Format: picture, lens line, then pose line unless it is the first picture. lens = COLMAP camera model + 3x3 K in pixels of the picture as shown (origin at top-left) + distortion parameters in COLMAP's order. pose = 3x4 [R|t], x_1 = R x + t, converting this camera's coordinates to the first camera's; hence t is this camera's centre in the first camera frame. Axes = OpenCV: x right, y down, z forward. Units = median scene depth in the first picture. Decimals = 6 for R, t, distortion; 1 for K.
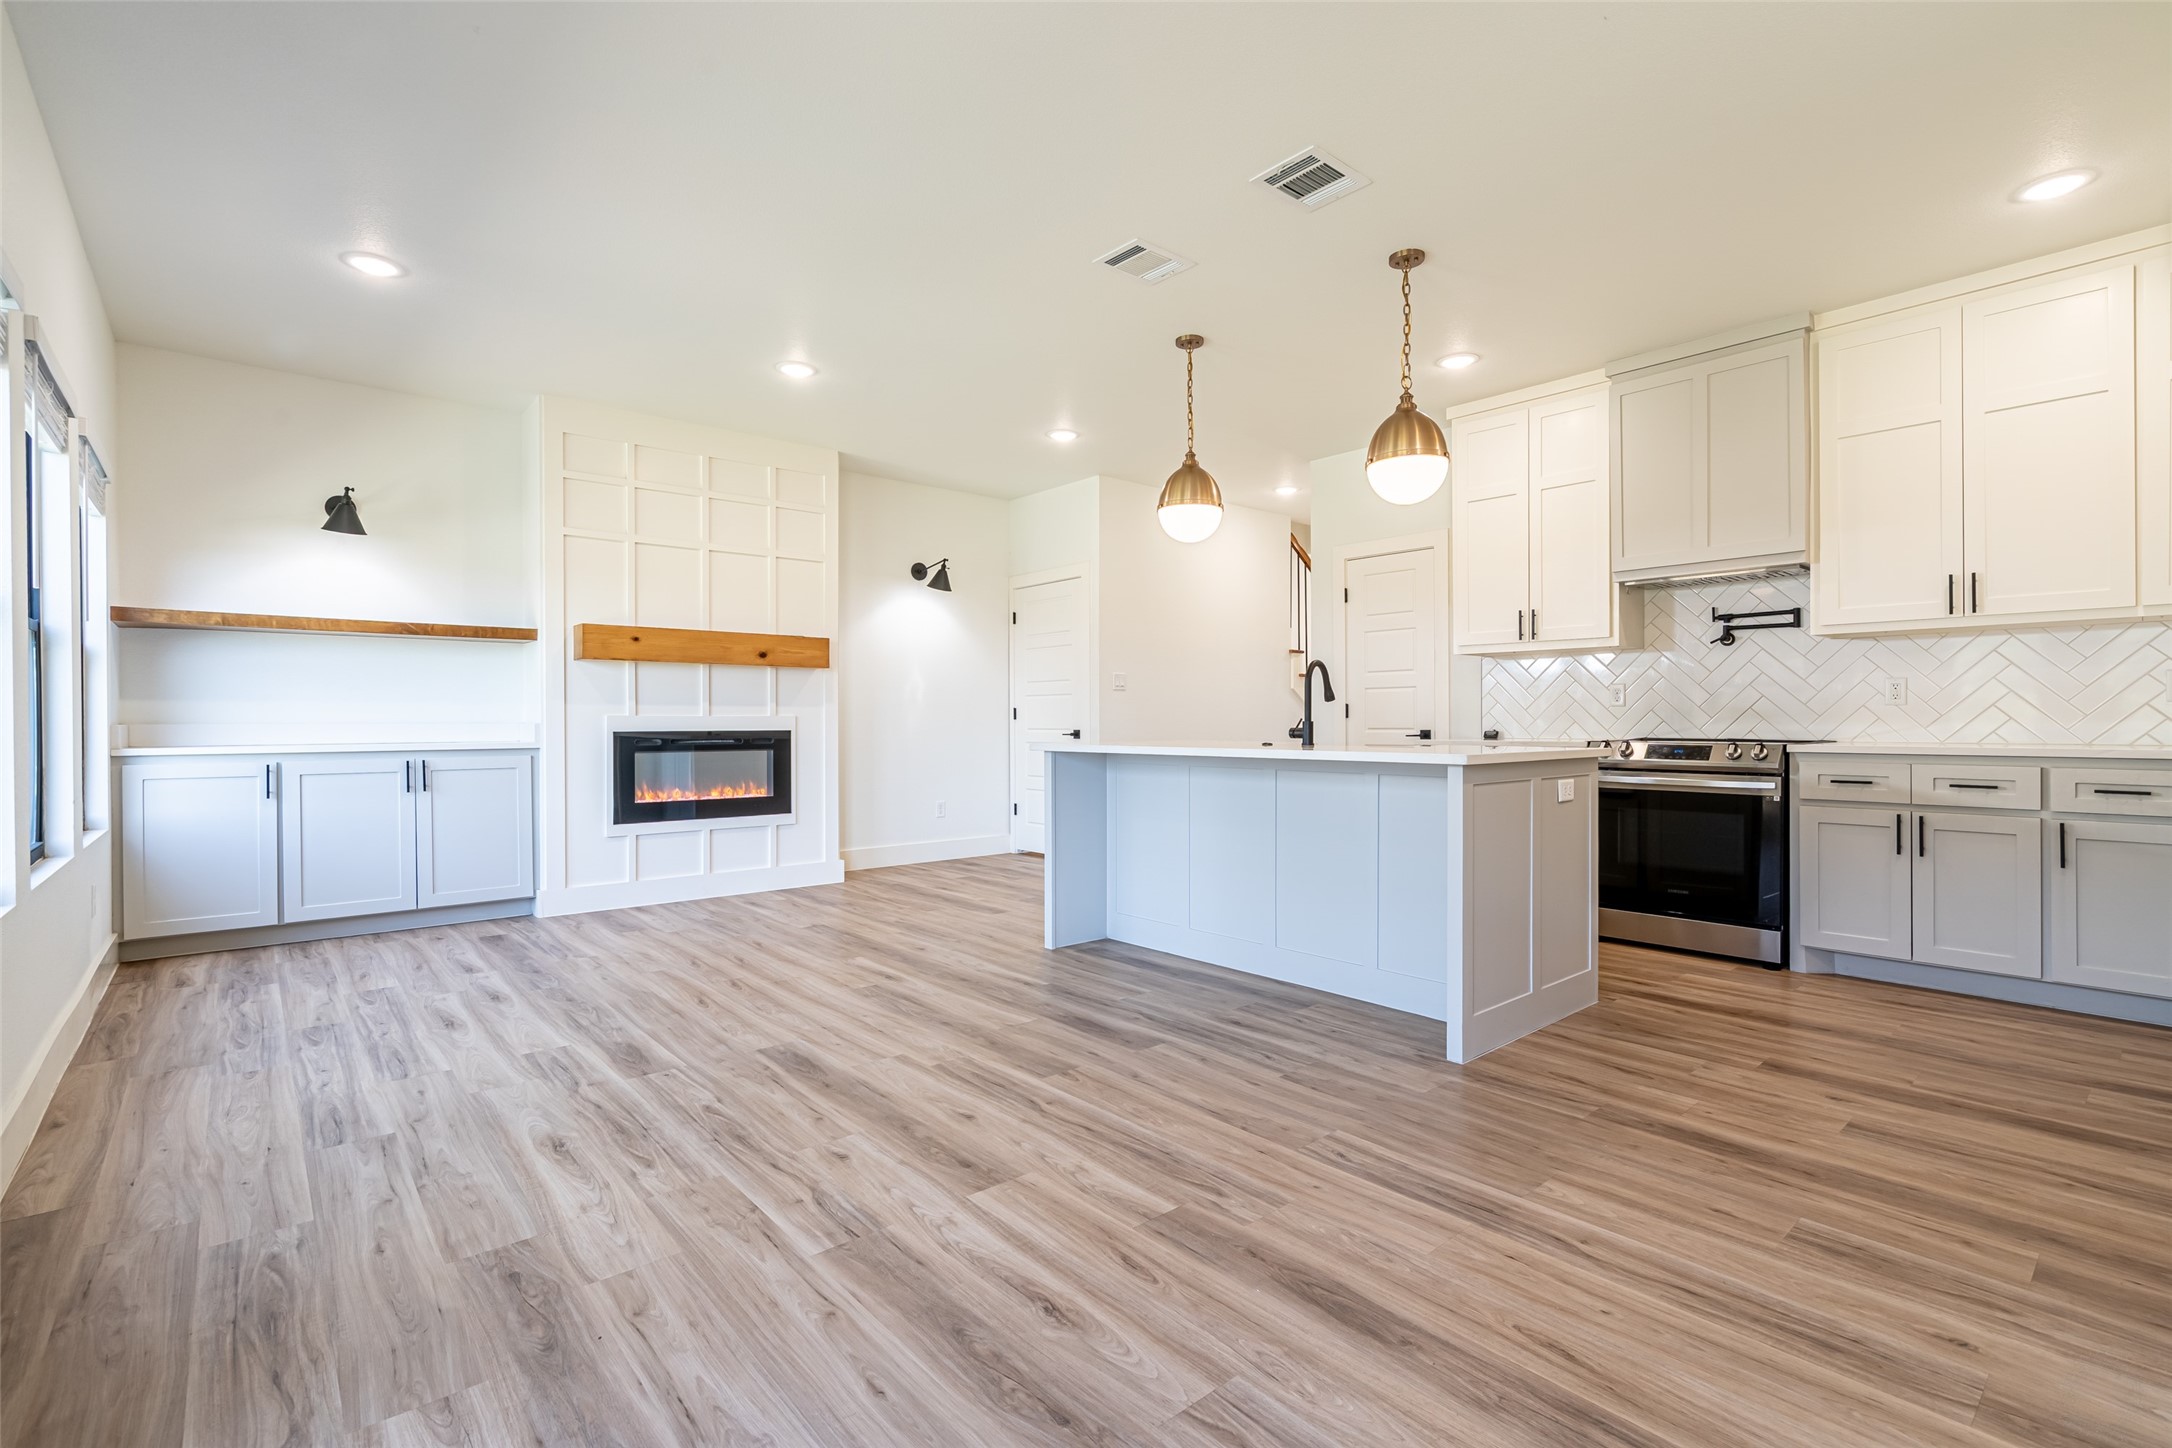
lens RADIAL K [[985.2, 0, 1087.5], [0, 985.2, 726.5], [0, 0, 1]] dist [-0.002259, 0.000107]
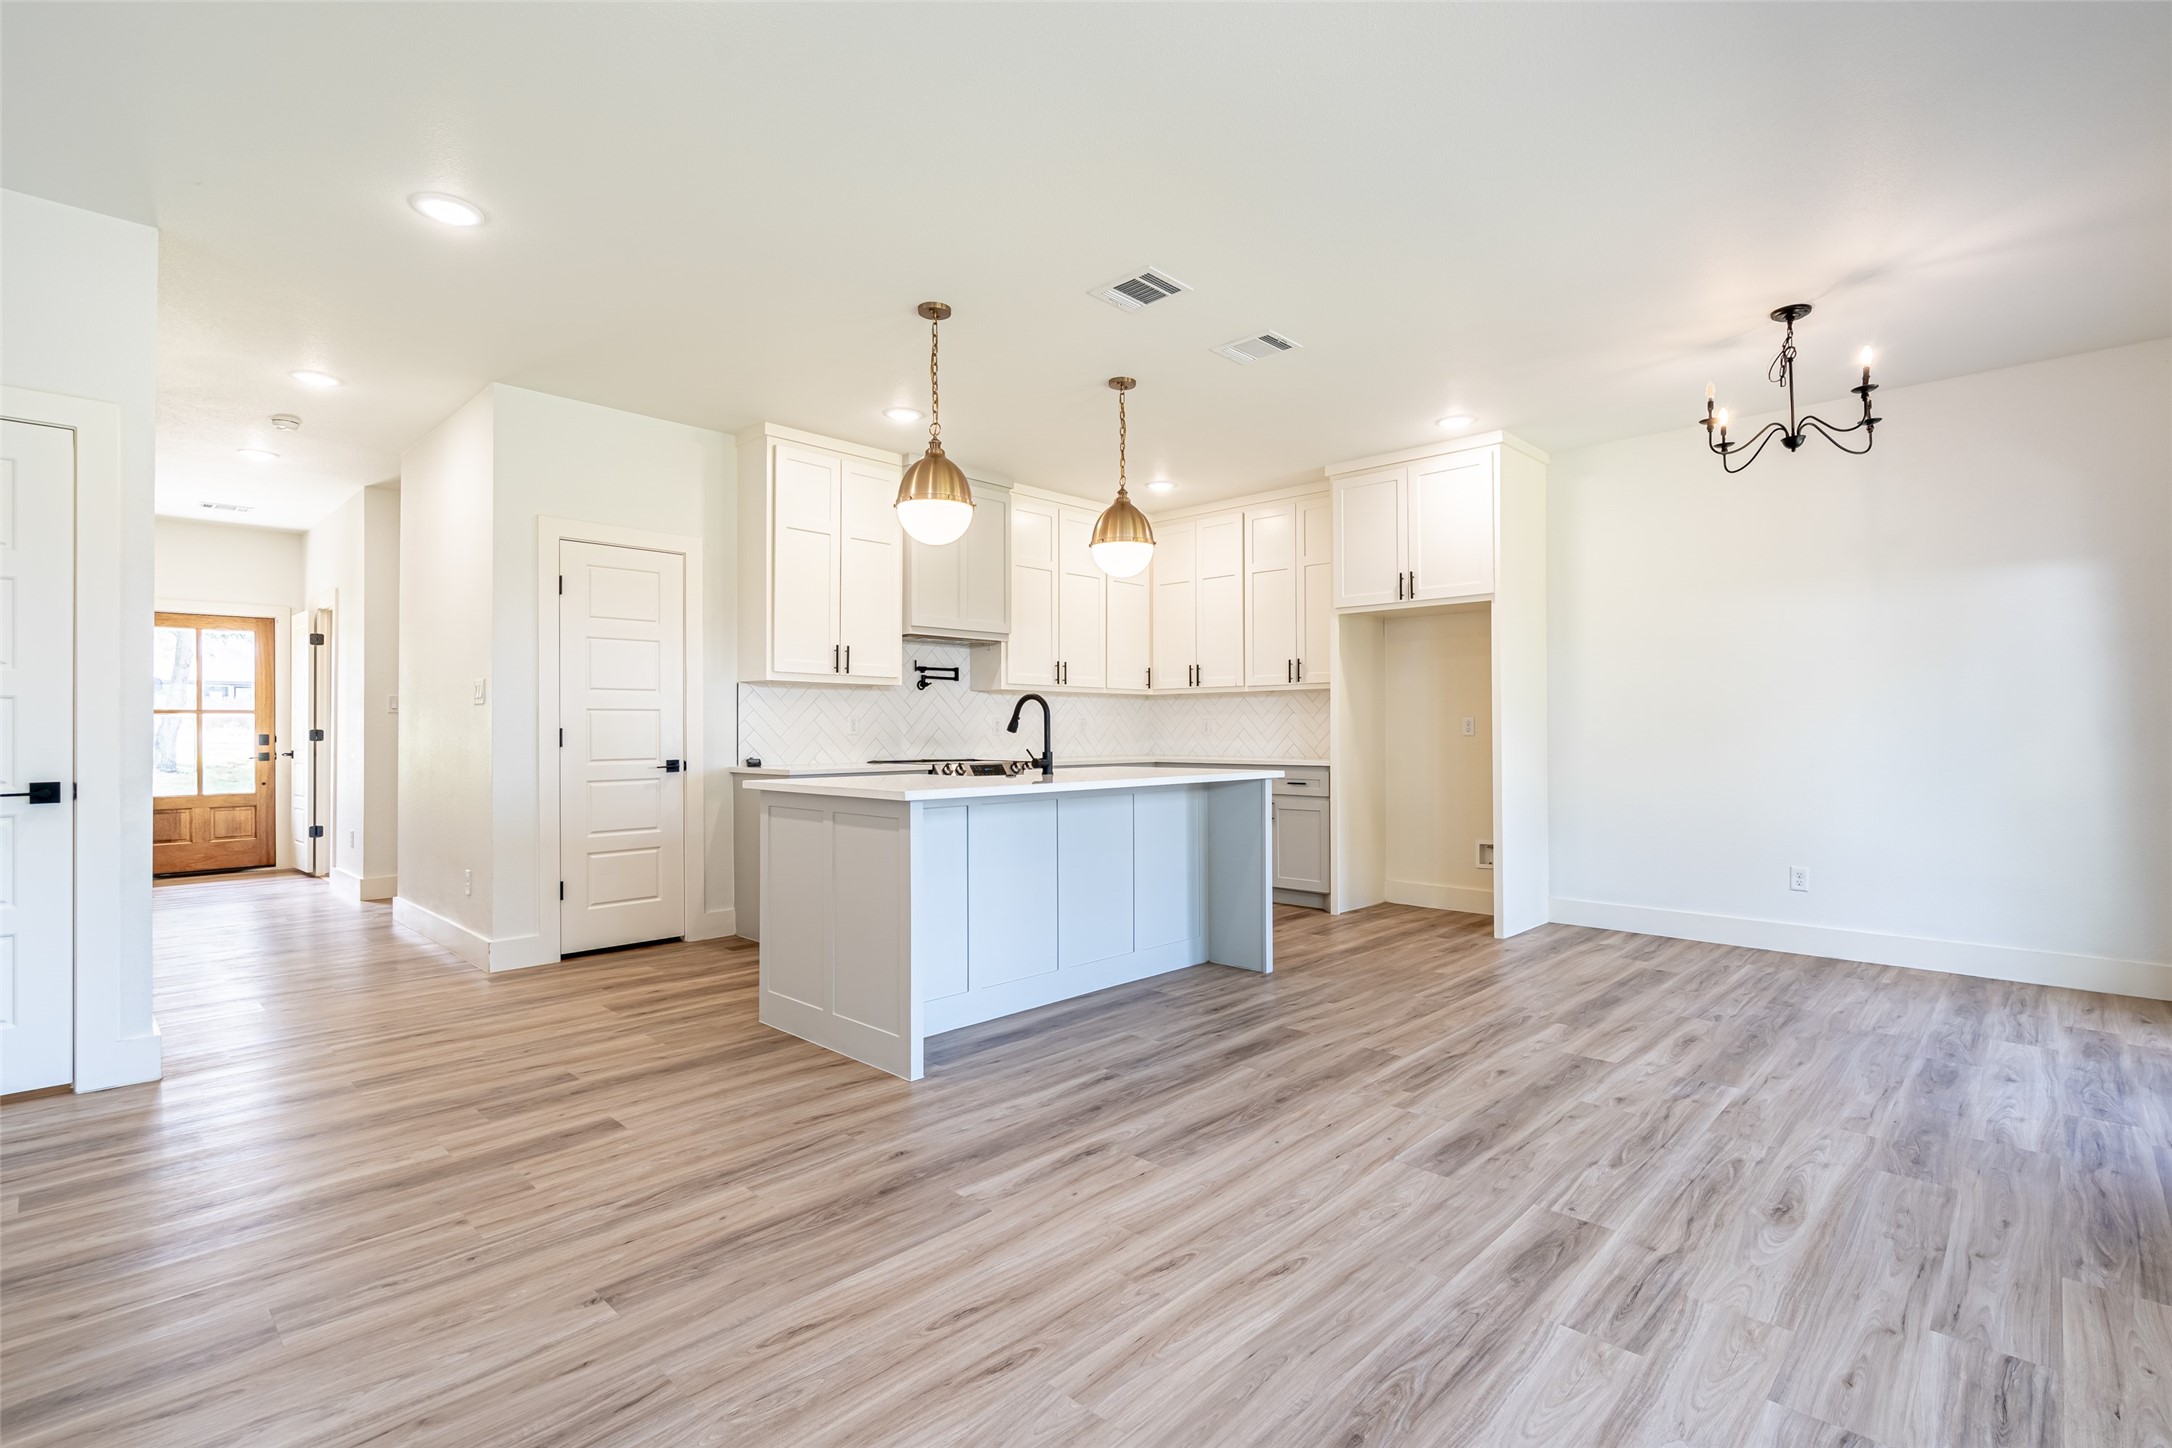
lens RADIAL K [[1008.7, 0, 1107.1], [0, 1008.7, 721.8], [0, 0, 1]] dist [-0.004438, 0.000232]
pose [[-0.104192, 0.013724, 0.994462, -0.943064], [0.009106, 0.999876, -0.012845, -0.024553], [-0.994515, 0.007717, -0.104304, 1.142356]]
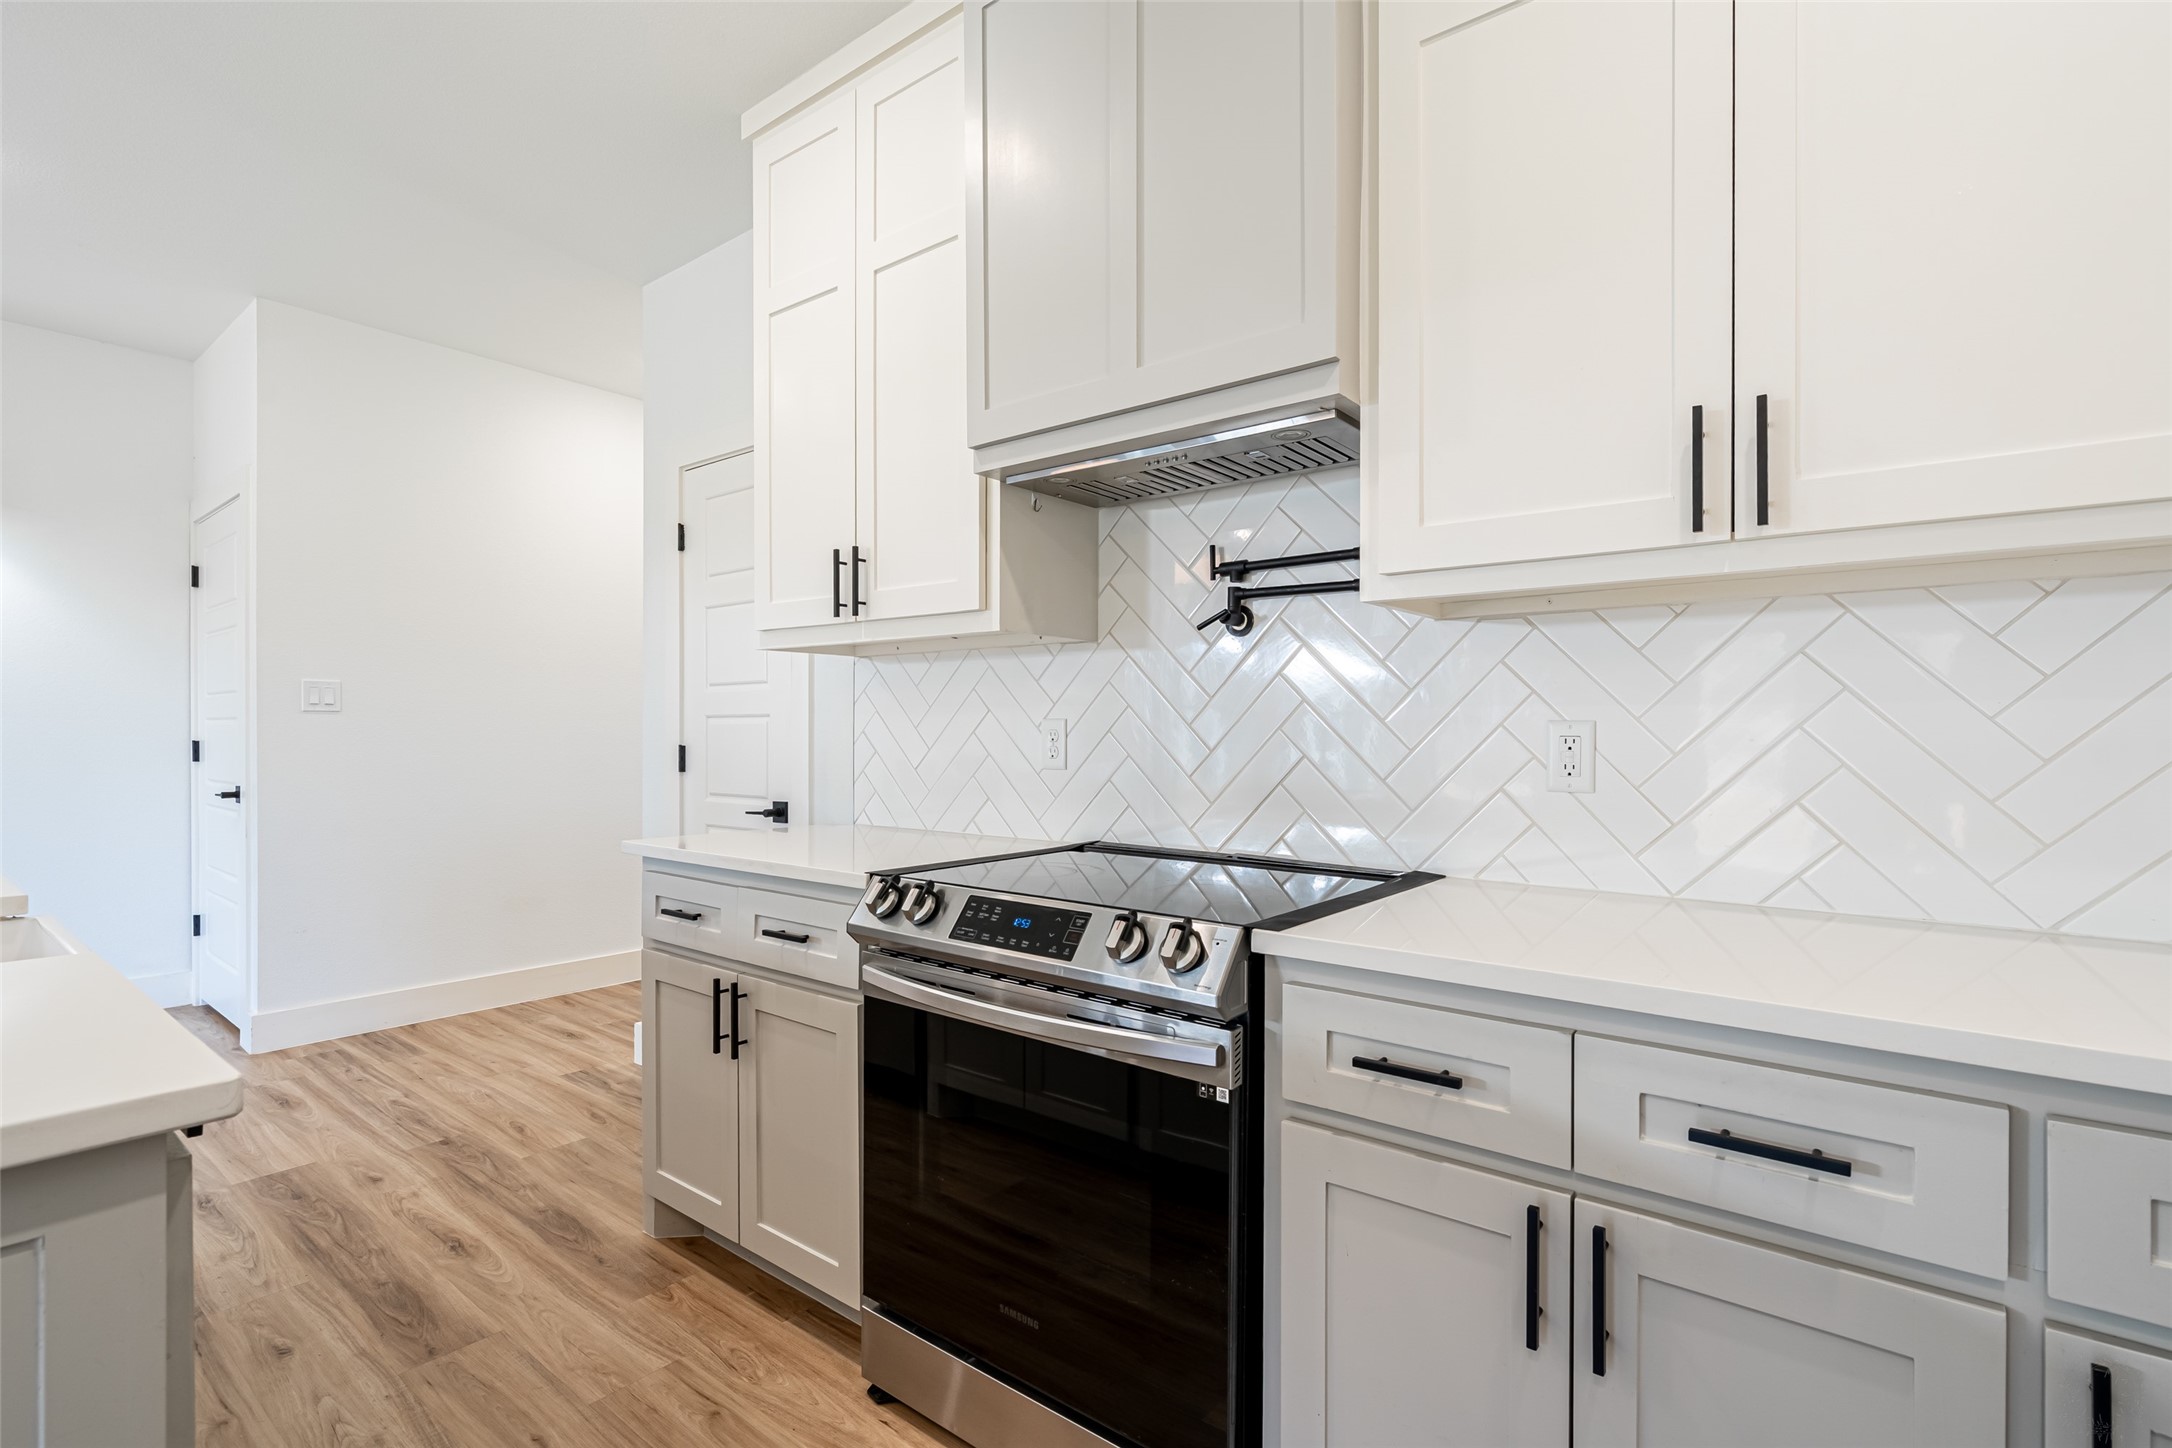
lens RADIAL K [[1009.8, 0, 1079.9], [0, 1009.8, 734.6], [0, 0, 1]] dist [-0.022462, 0.011637]
pose [[0.985068, 0.005655, 0.172071, 0.647927], [-0.006119, 0.999979, 0.002165, -0.050315], [-0.172055, -0.003185, 0.985082, 0.740420]]
